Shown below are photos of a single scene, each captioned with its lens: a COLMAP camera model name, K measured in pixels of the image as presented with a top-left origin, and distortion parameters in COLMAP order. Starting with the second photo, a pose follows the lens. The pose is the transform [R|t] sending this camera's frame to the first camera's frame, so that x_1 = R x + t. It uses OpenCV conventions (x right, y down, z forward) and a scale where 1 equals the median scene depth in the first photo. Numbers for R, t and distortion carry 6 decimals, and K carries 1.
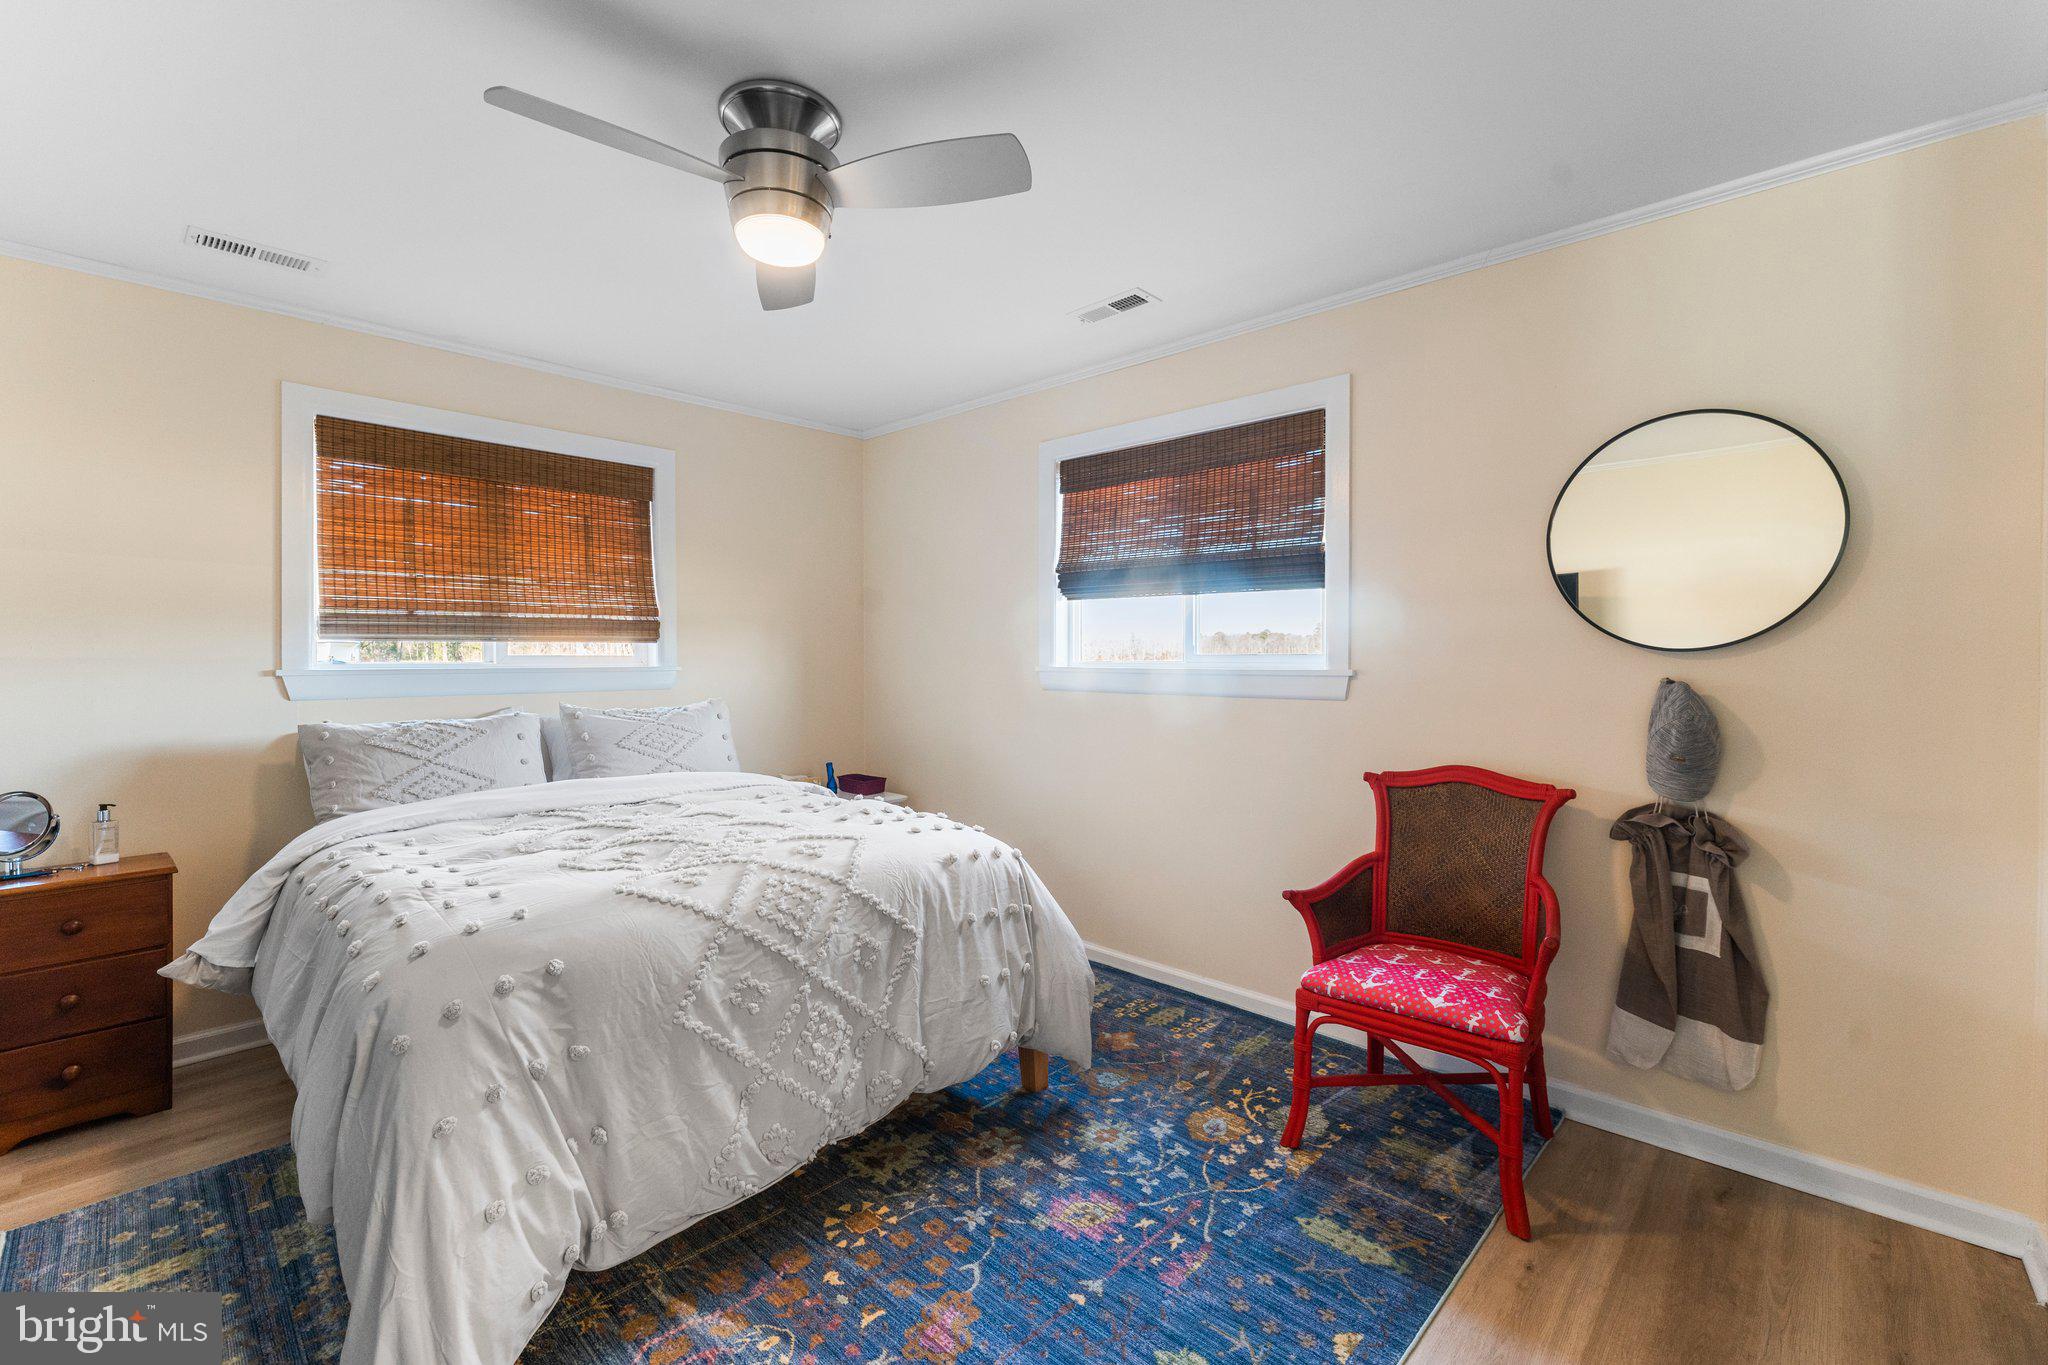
lens RADIAL K [[862.0, 0, 1022.2], [0, 862.0, 665.8], [0, 0, 1]] dist [-0.001067, -0.000294]
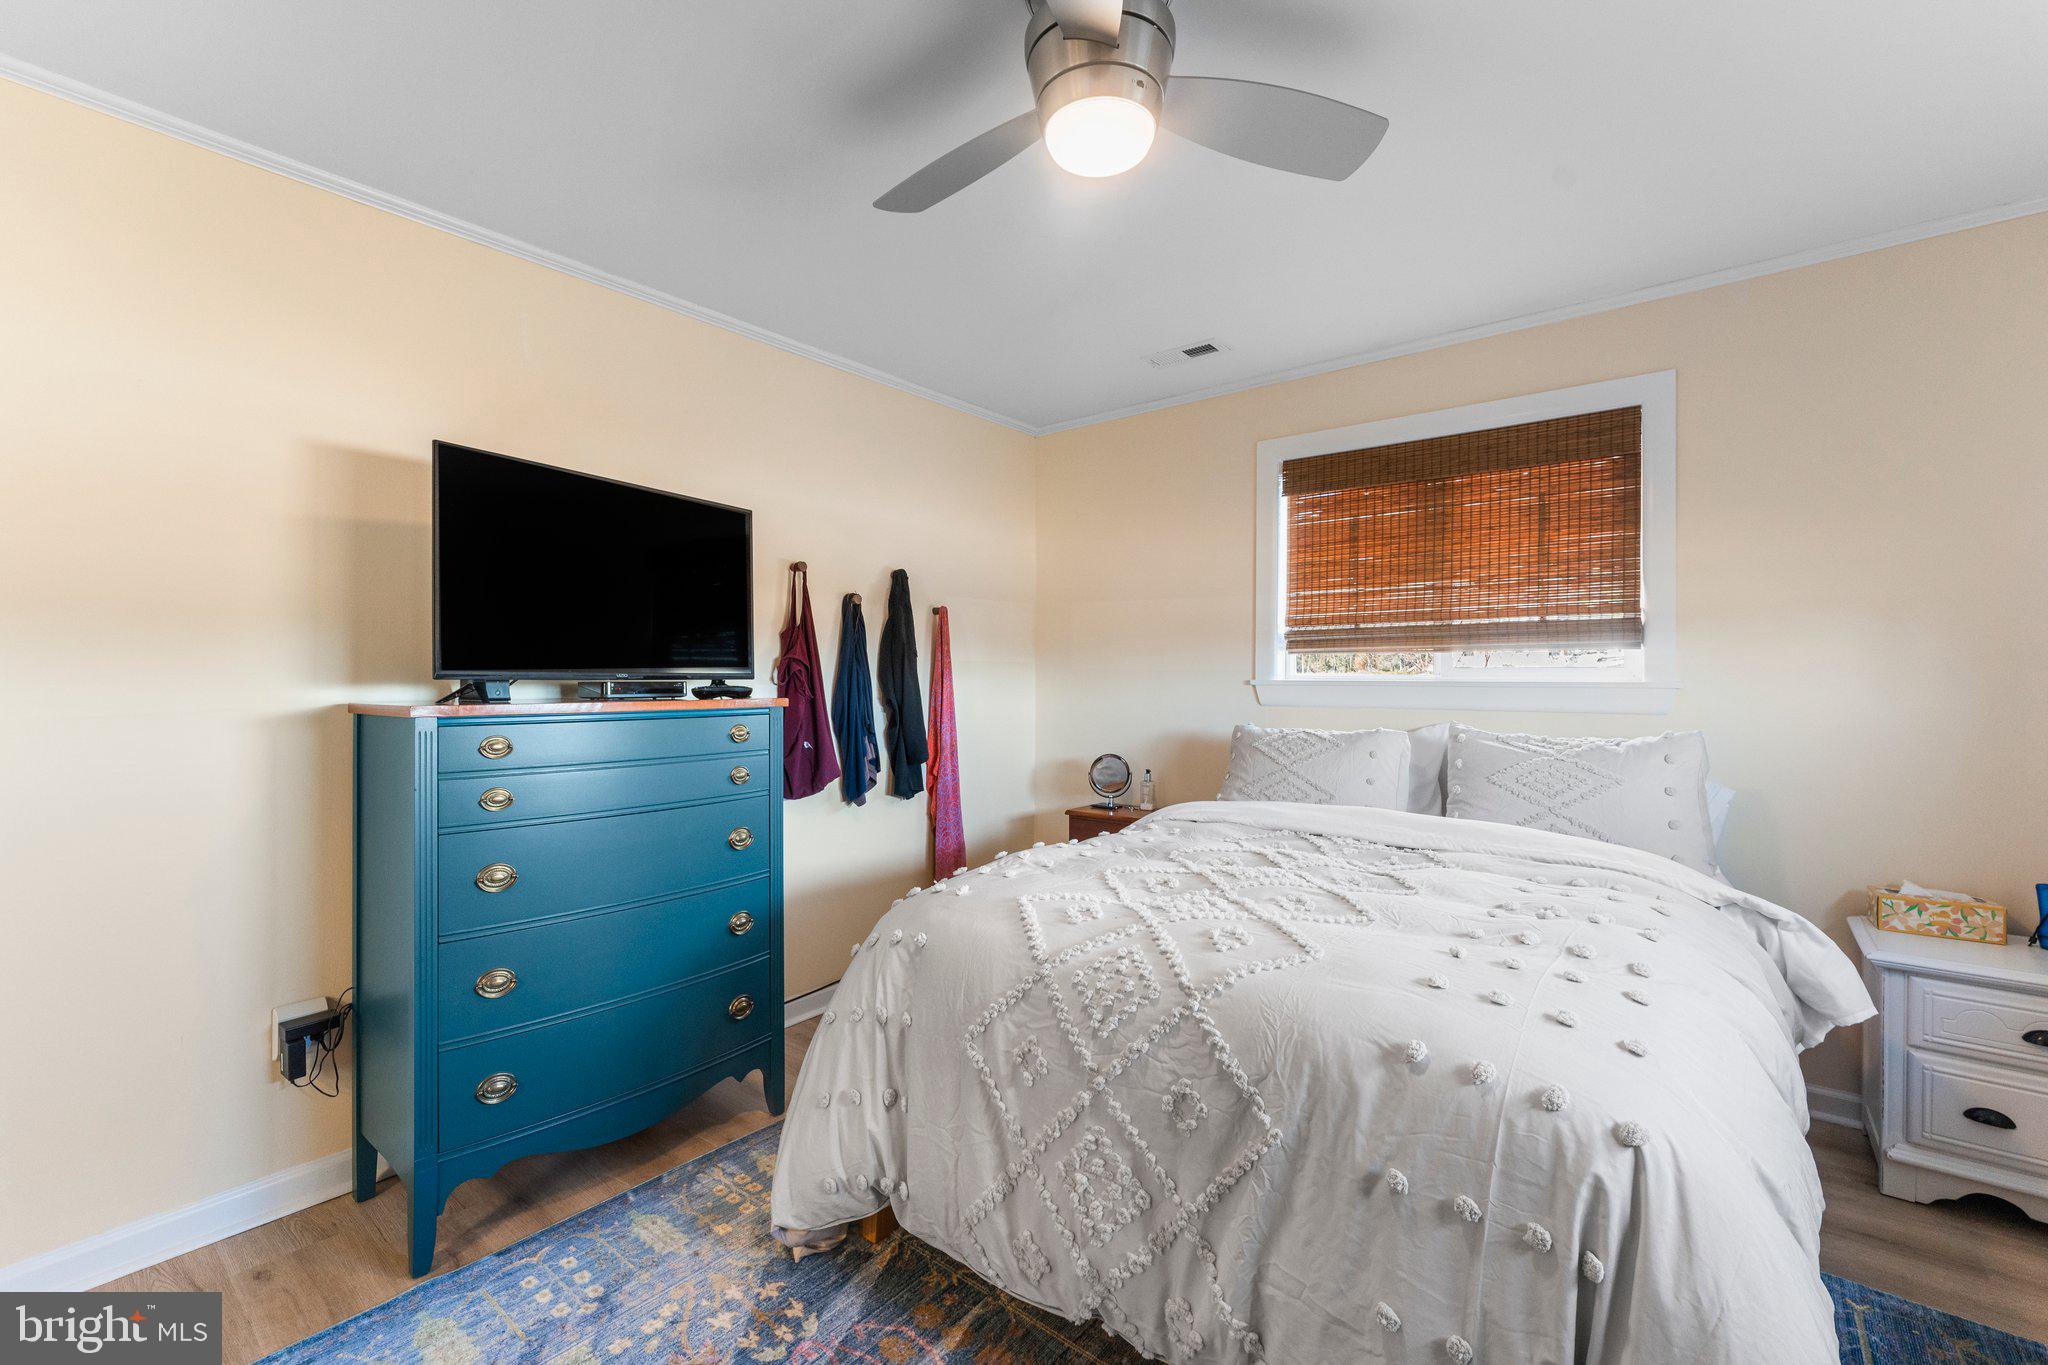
lens RADIAL K [[871.4, 0, 1027.7], [0, 871.4, 678.1], [0, 0, 1]] dist [-0.000780, 0.000019]
pose [[0.074400, 0.007783, -0.997198, 0.387049], [-0.010463, 0.999921, 0.007023, -0.003333], [0.997174, 0.009911, 0.074476, 0.664816]]
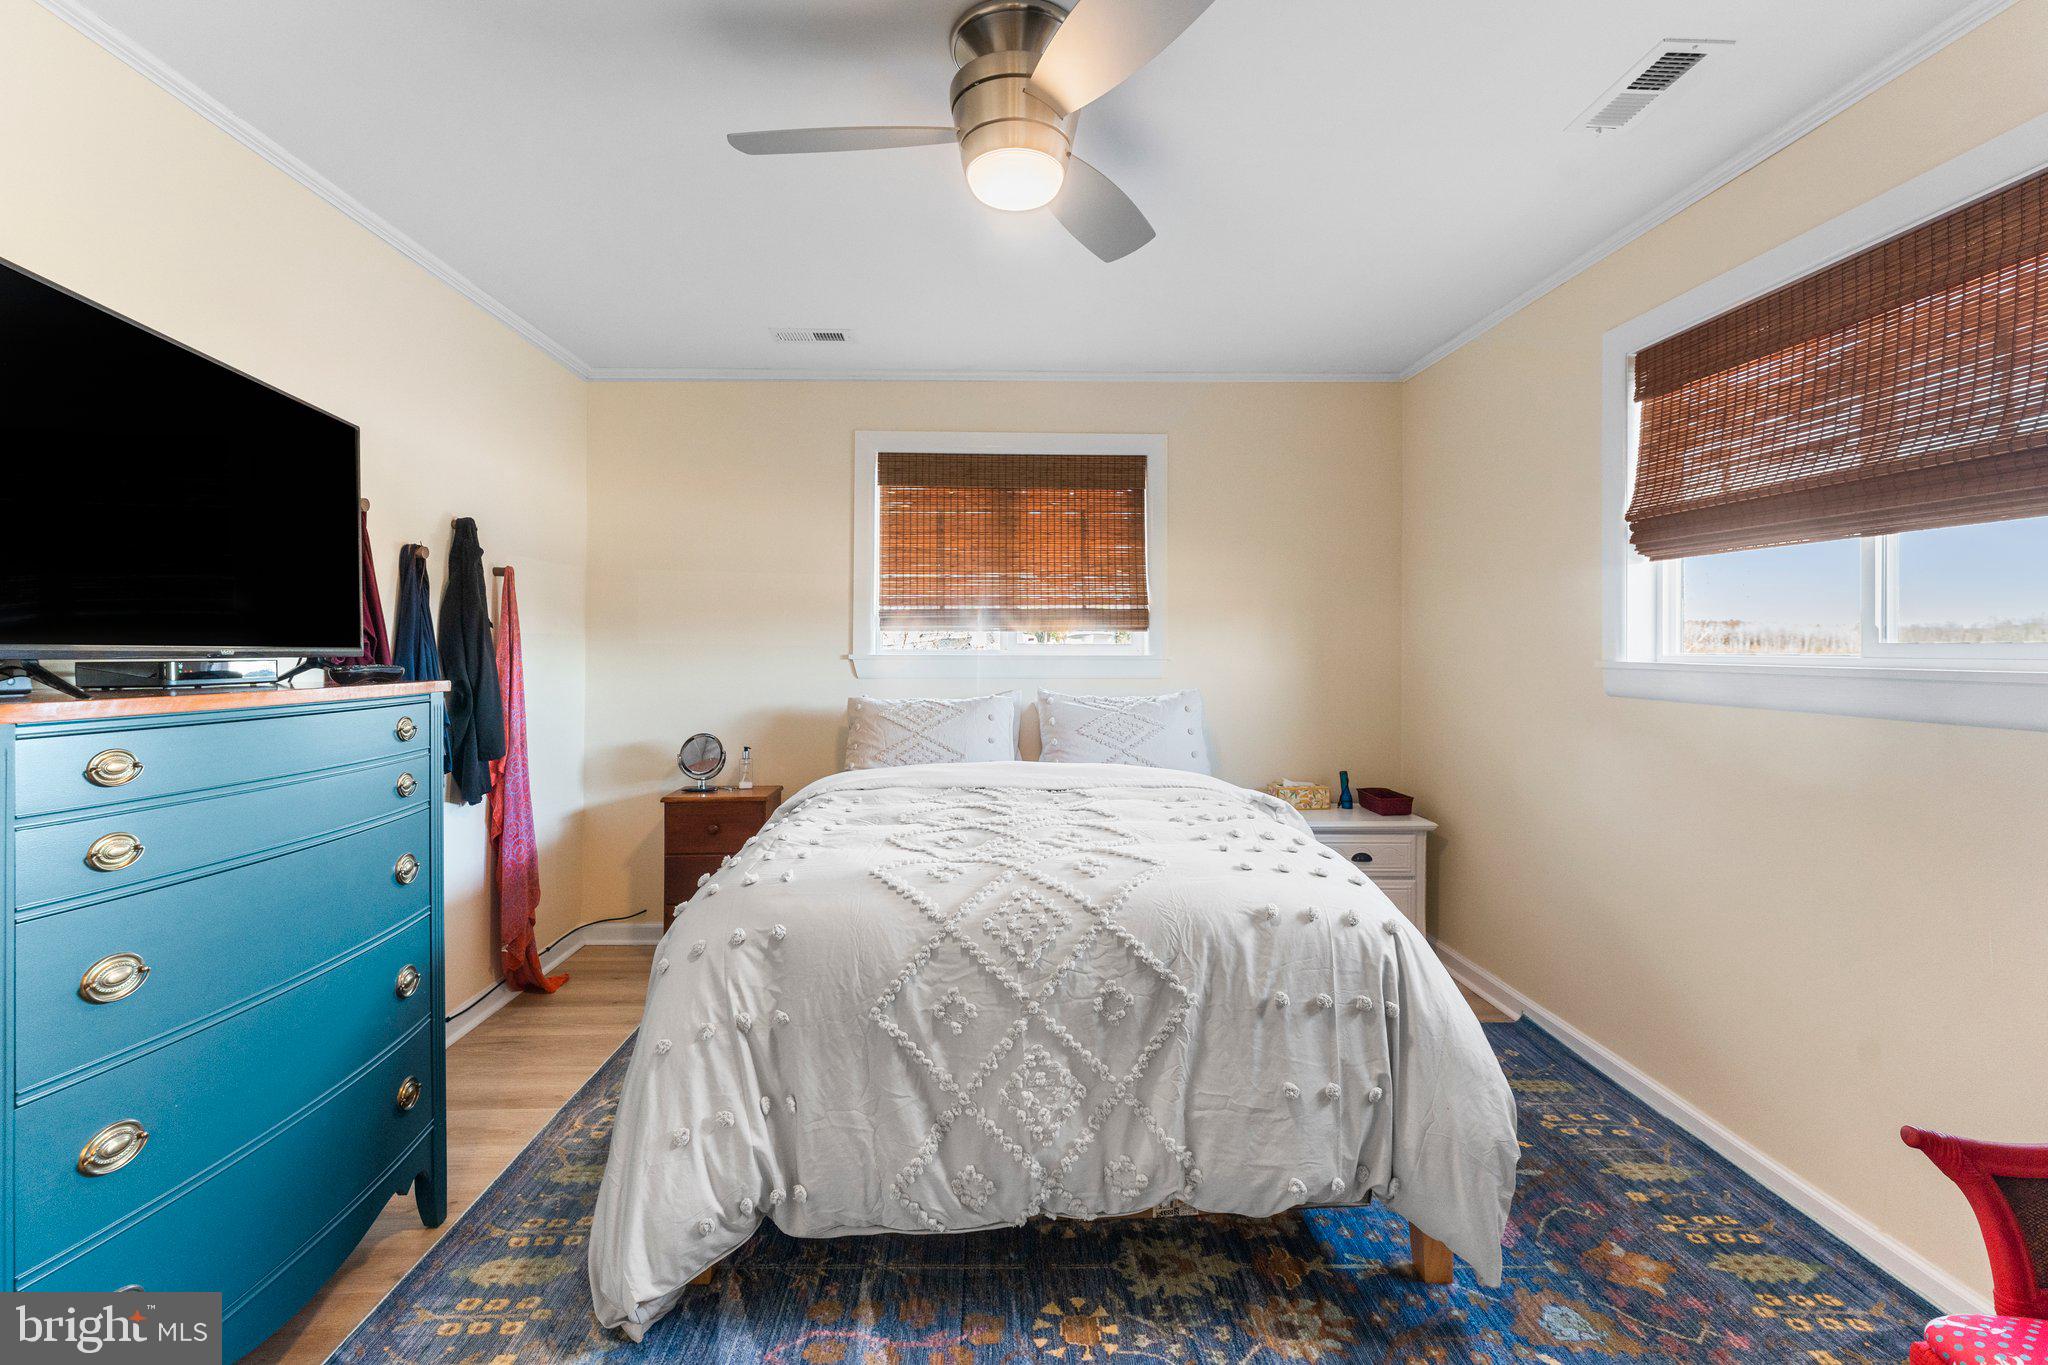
lens RADIAL K [[883.8, 0, 1017.3], [0, 883.8, 647.3], [0, 0, 1]] dist [-0.000978, -0.000079]
pose [[0.707009, 0.003856, -0.707194, 0.281717], [-0.011477, 0.999916, -0.006022, -0.000927], [0.707112, 0.012374, 0.706993, 0.270351]]
